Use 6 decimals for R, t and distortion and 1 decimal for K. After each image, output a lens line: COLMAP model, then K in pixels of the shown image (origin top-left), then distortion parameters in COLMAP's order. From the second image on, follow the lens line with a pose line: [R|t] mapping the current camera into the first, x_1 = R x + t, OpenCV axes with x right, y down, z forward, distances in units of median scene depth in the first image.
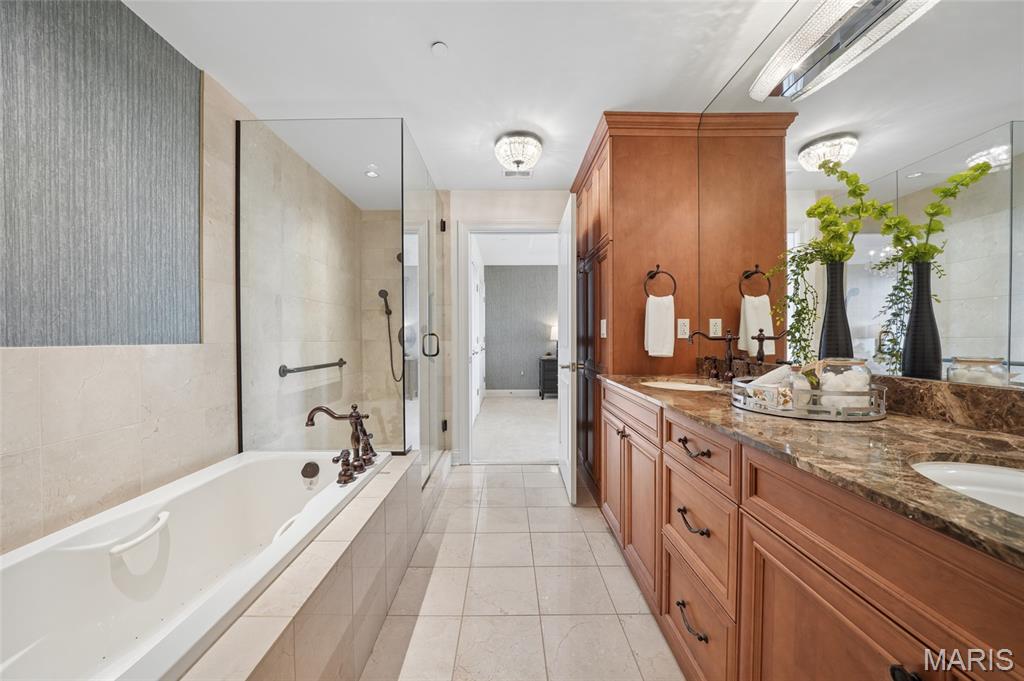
lens RADIAL K [[352.6, 0, 511.6], [0, 352.6, 341.0], [0, 0, 1]] dist [0.000748, 0.000045]
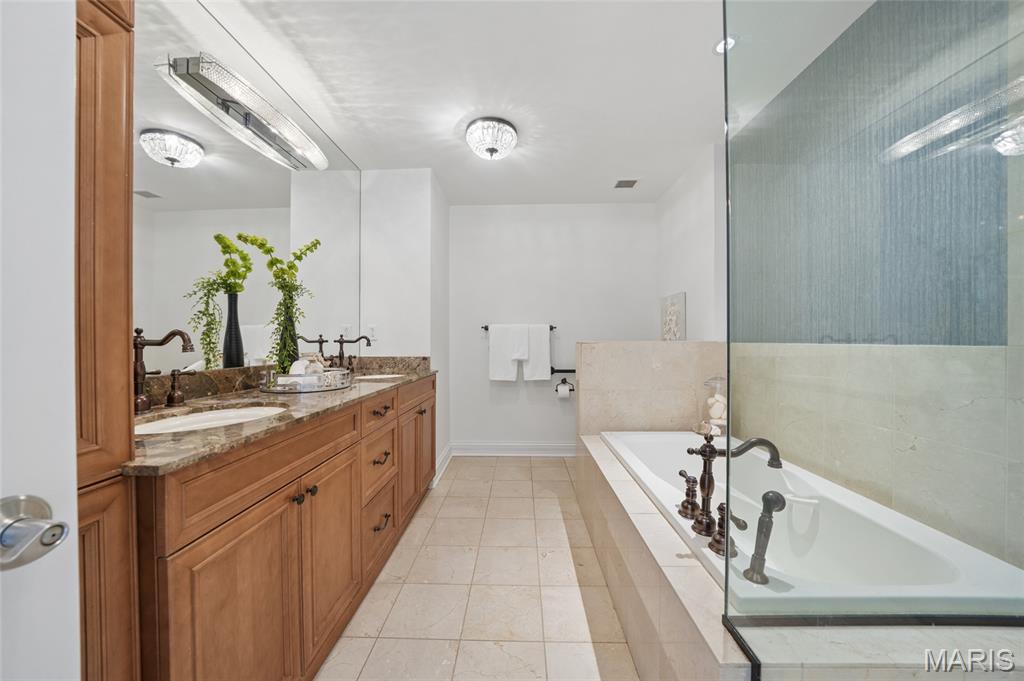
lens RADIAL K [[352.6, 0, 513.2], [0, 352.6, 342.8], [0, 0, 1]] dist [0.000748, 0.000045]
pose [[-0.999232, 0.005639, 0.038787, -0.104728], [0.006070, 0.999921, 0.011011, -0.010012], [-0.038721, 0.011238, -0.999187, 1.989601]]
